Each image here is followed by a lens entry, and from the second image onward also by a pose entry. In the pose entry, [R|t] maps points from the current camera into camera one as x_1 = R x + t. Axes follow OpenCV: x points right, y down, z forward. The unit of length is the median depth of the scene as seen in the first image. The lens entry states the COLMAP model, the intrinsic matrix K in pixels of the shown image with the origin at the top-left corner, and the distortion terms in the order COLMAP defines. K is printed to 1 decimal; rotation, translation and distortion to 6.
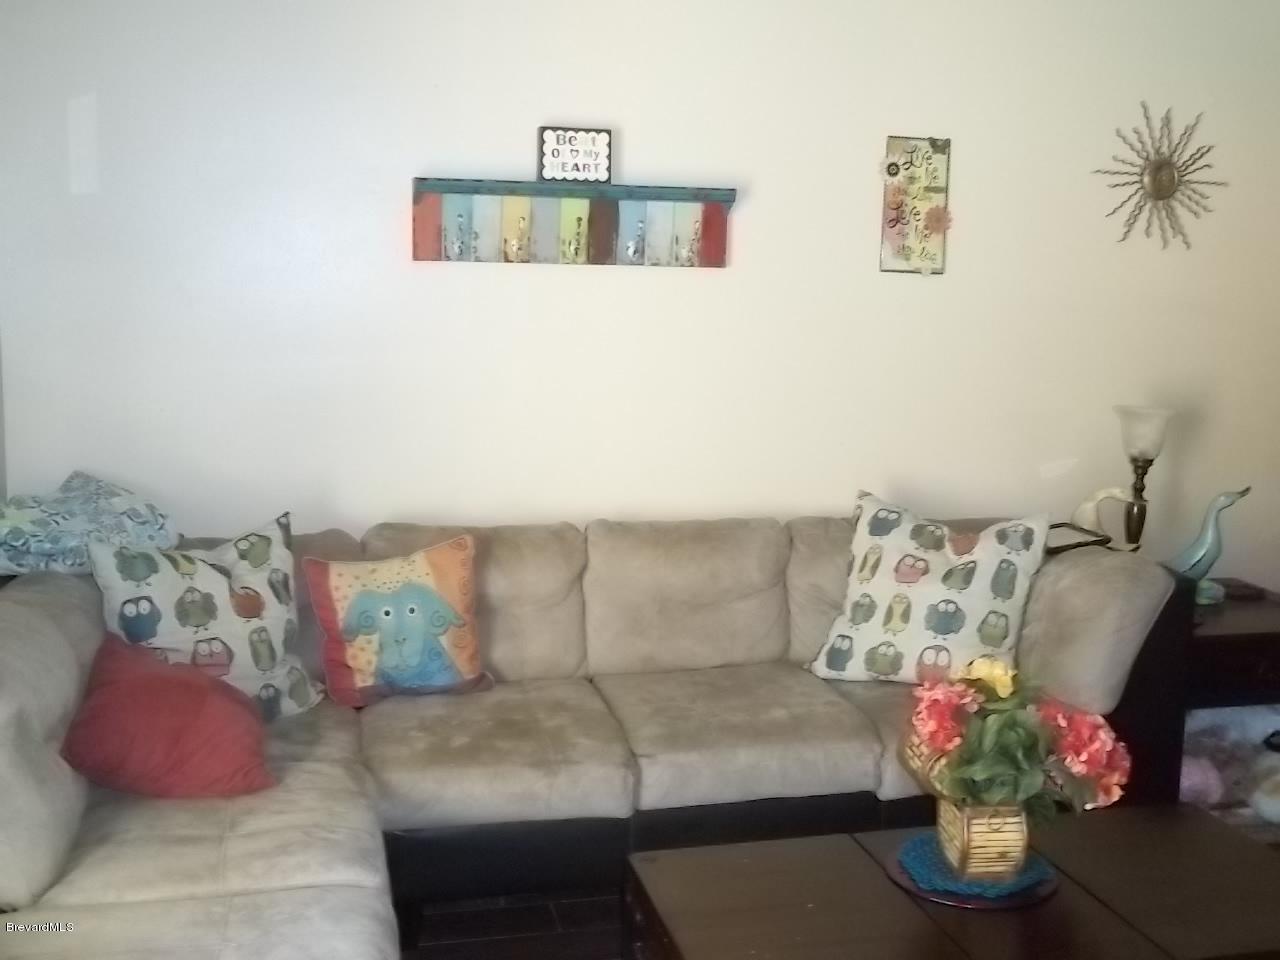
lens RADIAL K [[1389.3, 0, 640.0], [0, 1389.3, 480.0], [0, 0, 1]] dist [-0.069929, 0.118238]
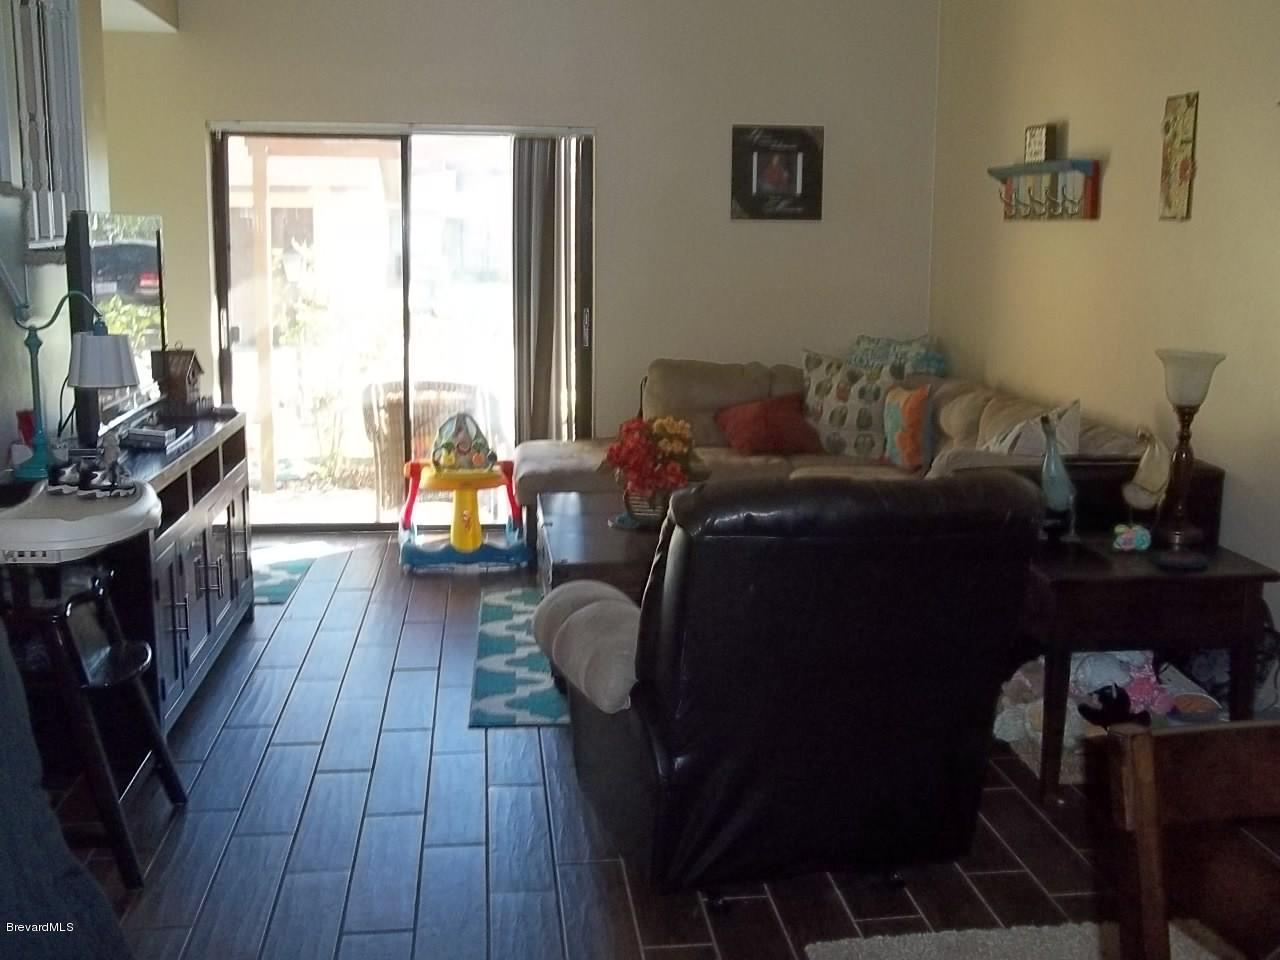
lens RADIAL K [[1346.6, 0, 640.0], [0, 1346.6, 480.0], [0, 0, 1]] dist [-0.099524, 0.024891]
pose [[-0.117559, 0.159111, -0.980236, 1.348734], [-0.153568, 0.972294, 0.176239, -0.069420], [0.981120, 0.171252, -0.089868, 0.731617]]
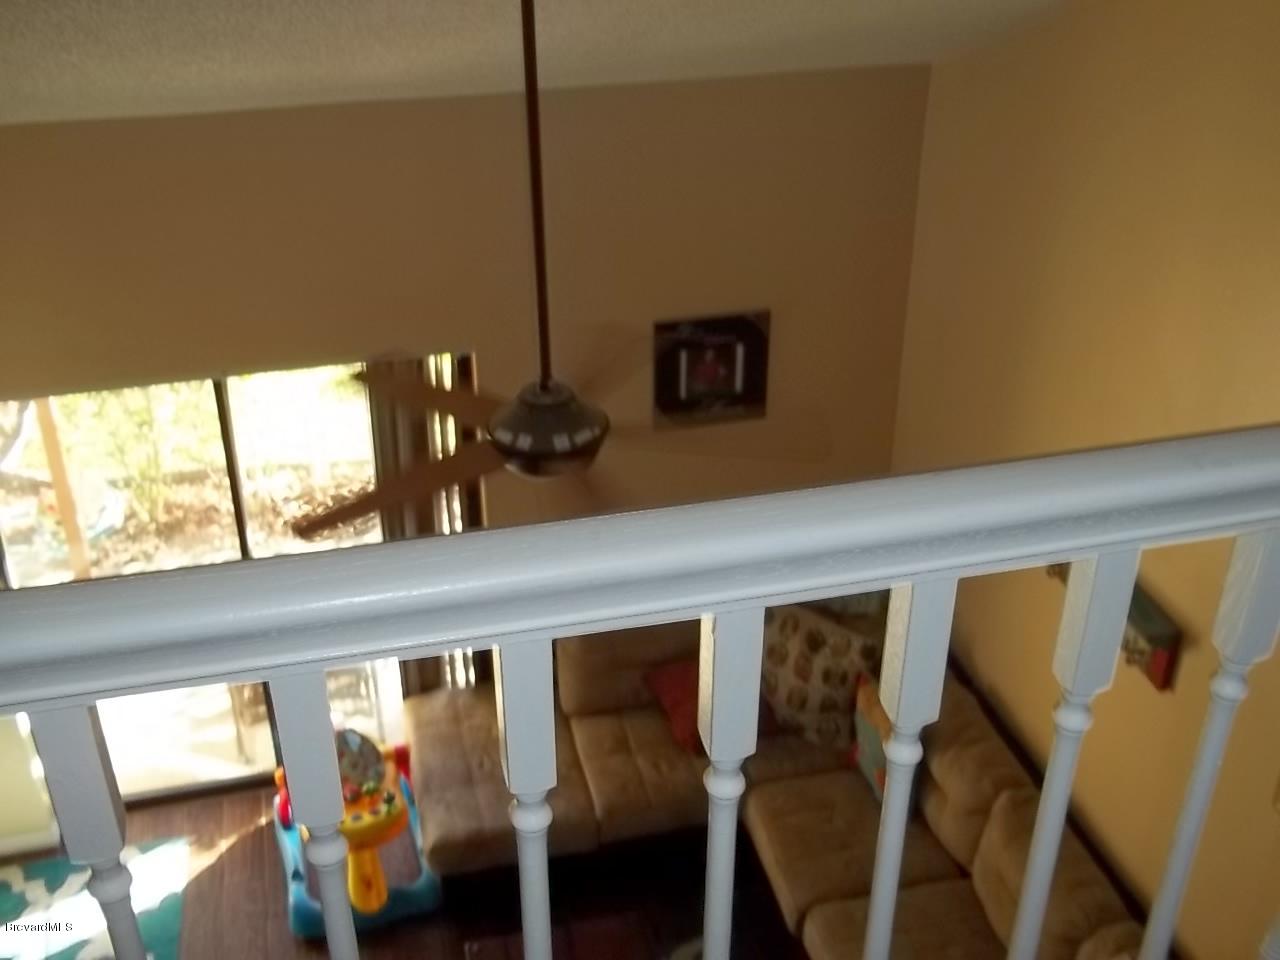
lens RADIAL K [[1389.3, 0, 640.0], [0, 1389.3, 480.0], [0, 0, 1]] dist [-0.069929, 0.118238]
pose [[0.023409, 0.472912, -0.880799, 0.865675], [-0.140690, 0.873830, 0.465432, -0.692428], [0.989777, 0.113025, 0.086989, 0.512005]]
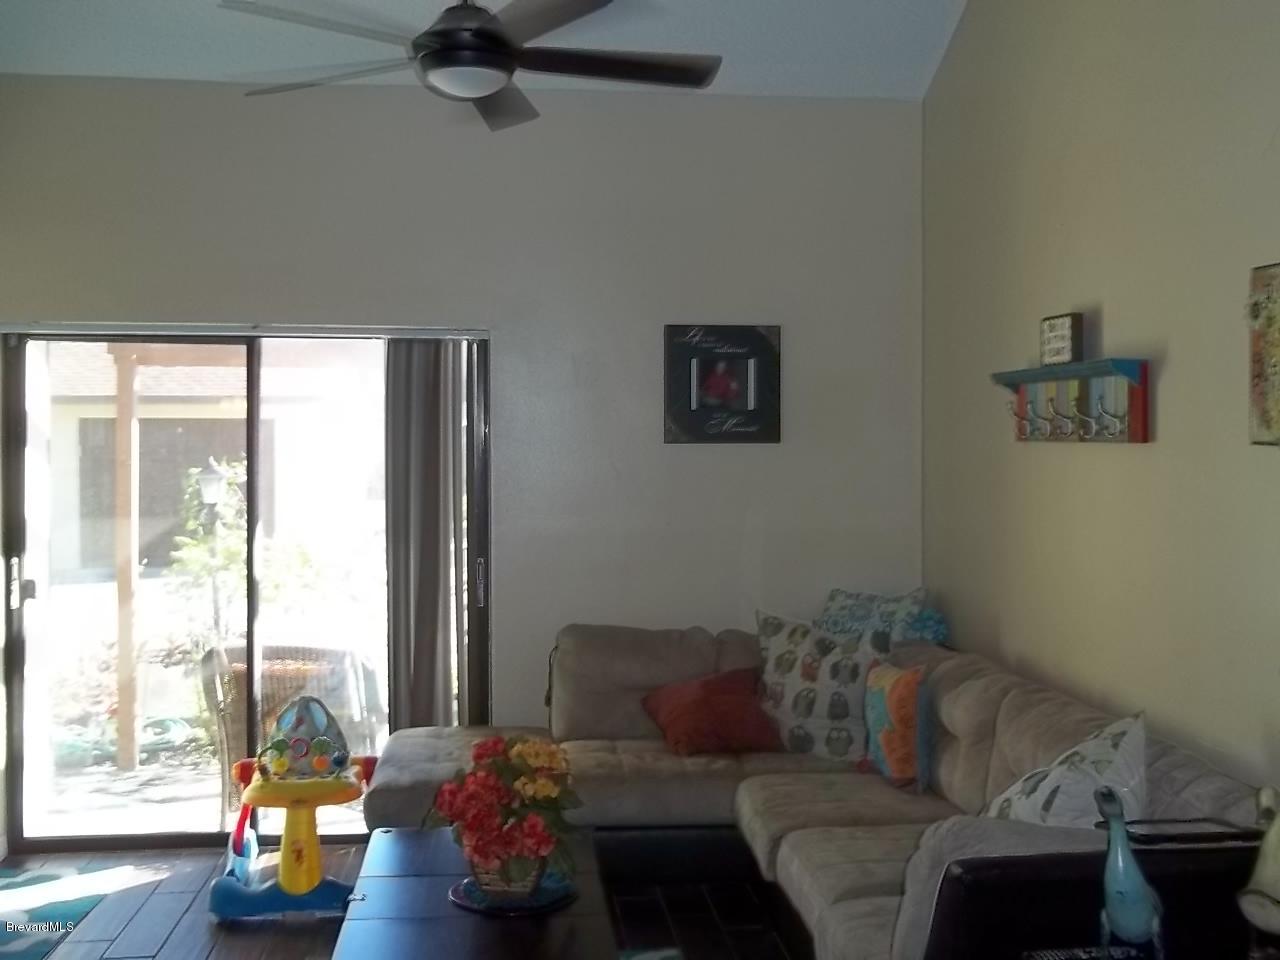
lens RADIAL K [[1389.3, 0, 640.0], [0, 1389.3, 480.0], [0, 0, 1]] dist [-0.069929, 0.118238]
pose [[-0.118132, 0.008374, -0.992963, 0.993724], [-0.146489, 0.988877, 0.025767, -0.102446], [0.982133, 0.148502, -0.115591, 0.774879]]
